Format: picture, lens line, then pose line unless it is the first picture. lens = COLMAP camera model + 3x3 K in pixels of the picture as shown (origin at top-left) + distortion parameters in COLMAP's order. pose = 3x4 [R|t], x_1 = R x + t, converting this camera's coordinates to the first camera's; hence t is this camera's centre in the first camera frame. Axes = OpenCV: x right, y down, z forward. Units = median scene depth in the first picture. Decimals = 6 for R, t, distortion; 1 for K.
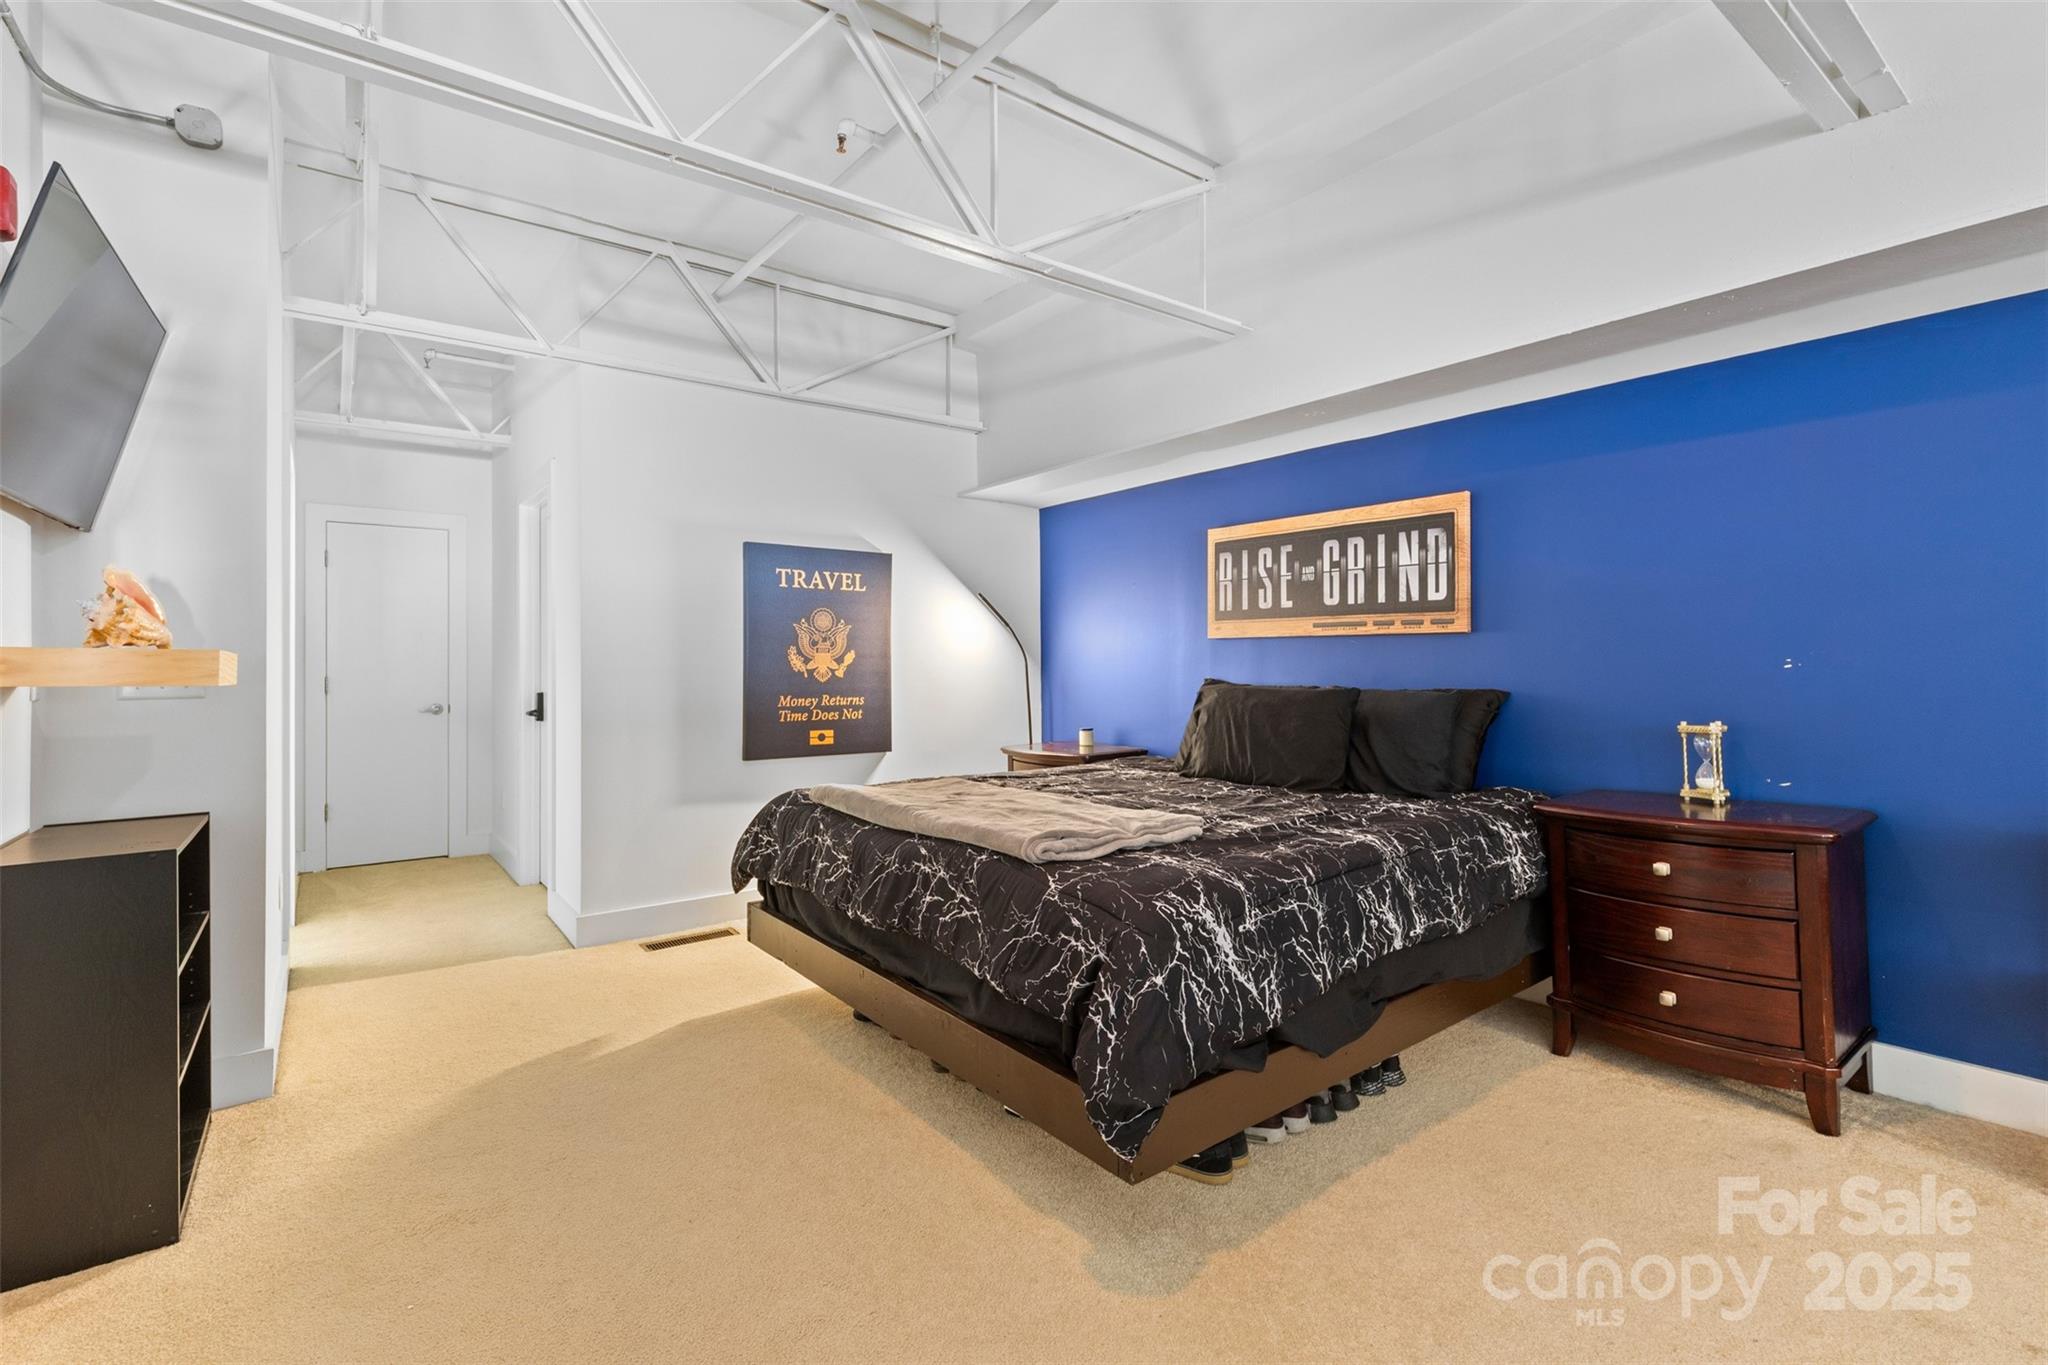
lens RADIAL K [[919.6, 0, 1019.3], [0, 919.6, 665.0], [0, 0, 1]] dist [0.006802, -0.002546]
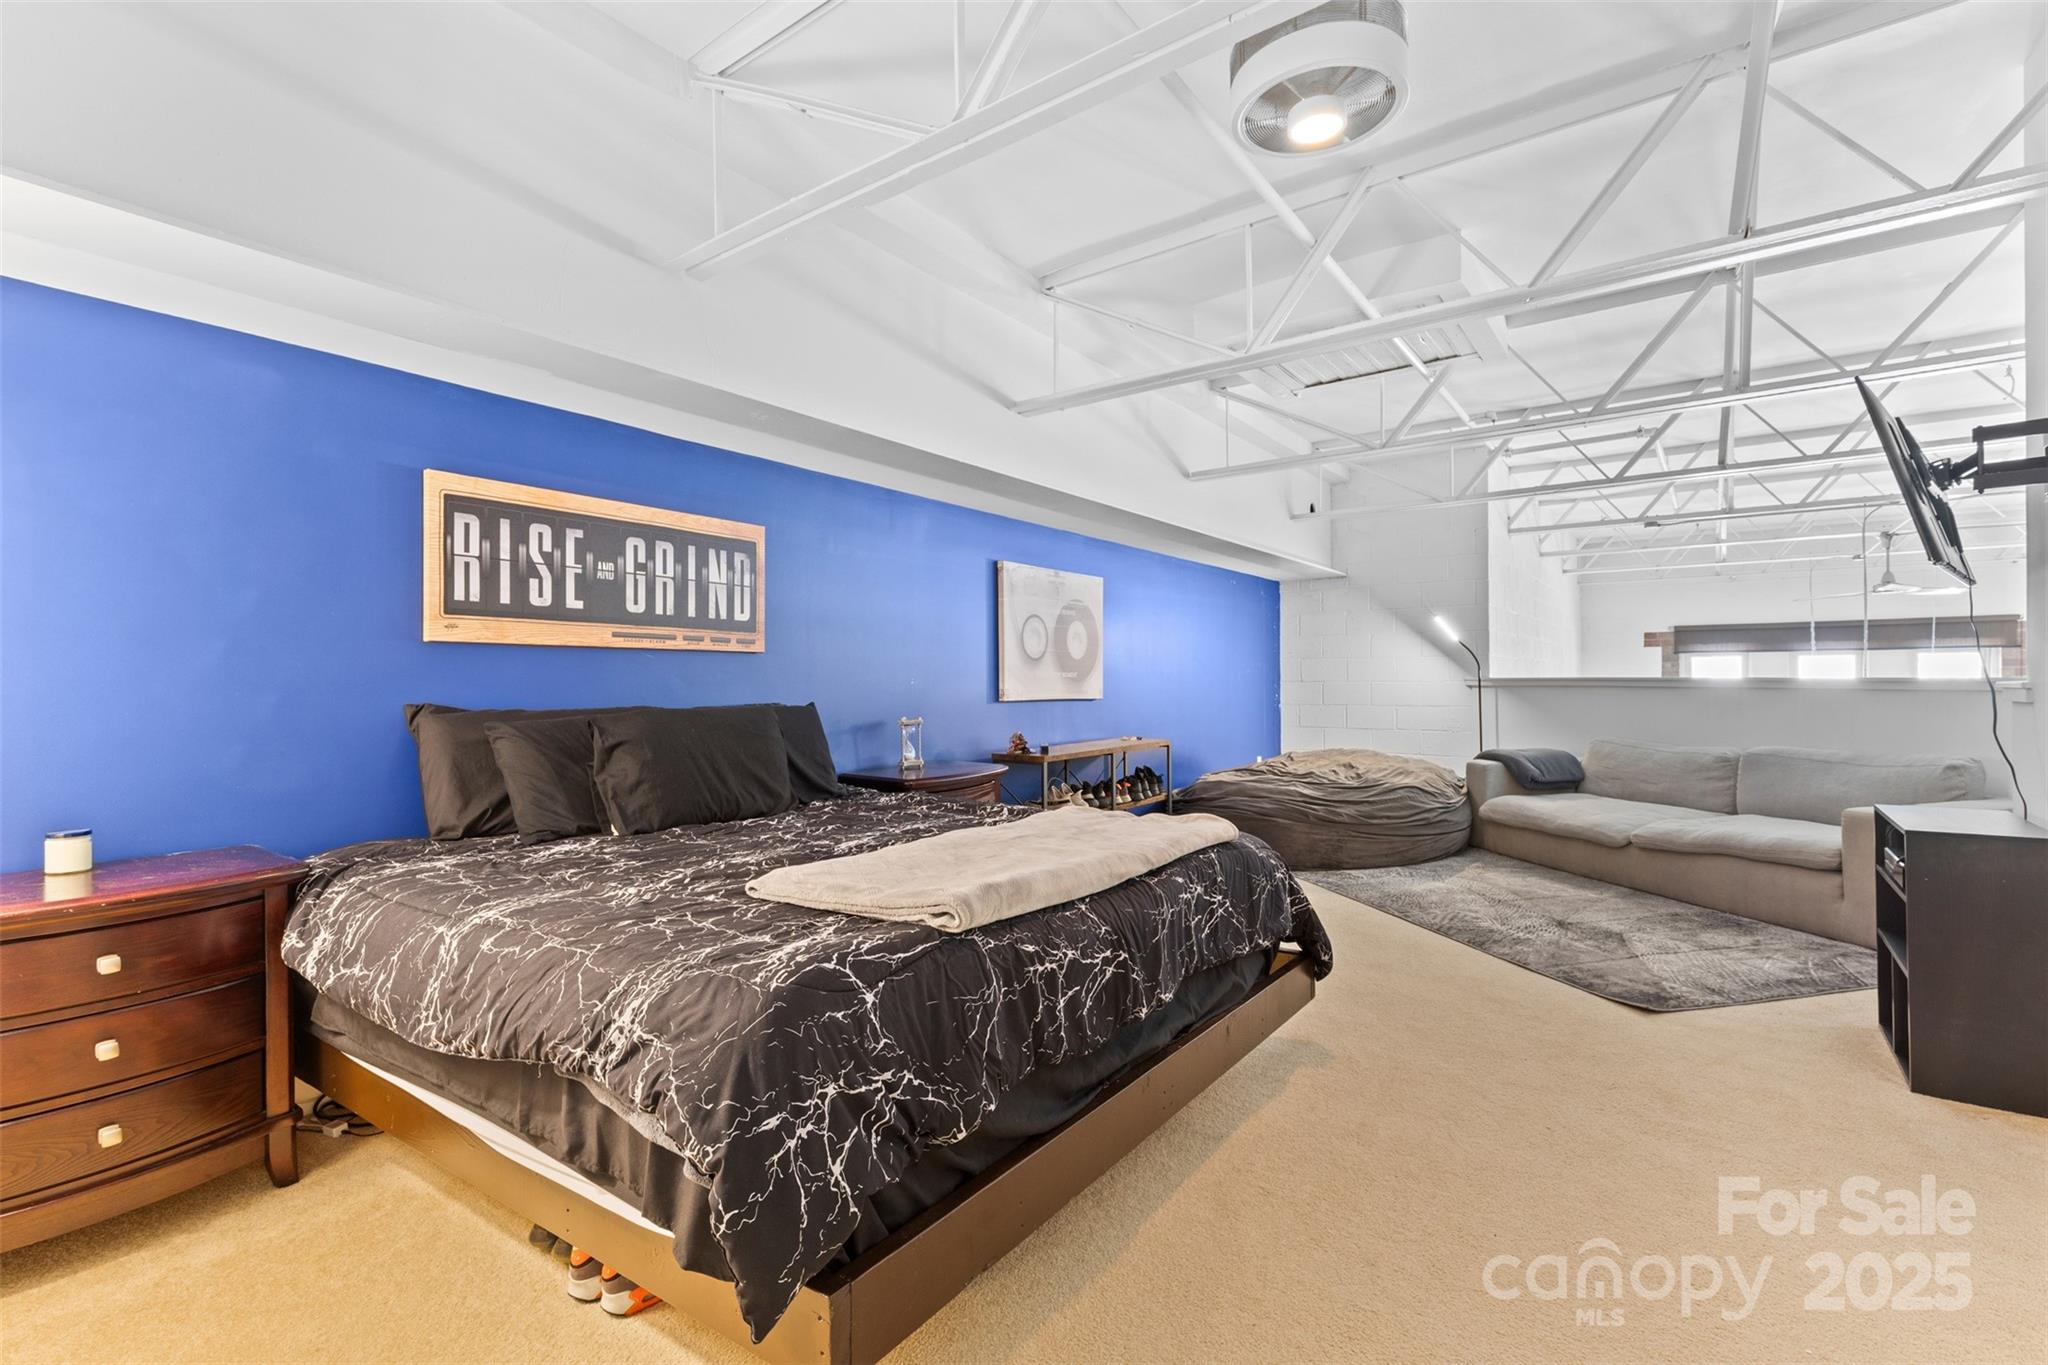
lens RADIAL K [[919.6, 0, 1022.1], [0, 919.6, 670.7], [0, 0, 1]] dist [0.006802, -0.002546]
pose [[-0.287359, -0.002231, 0.957820, -0.580751], [-0.012877, 0.999916, -0.001534, -0.013622], [-0.957736, -0.012775, -0.287363, 0.878562]]
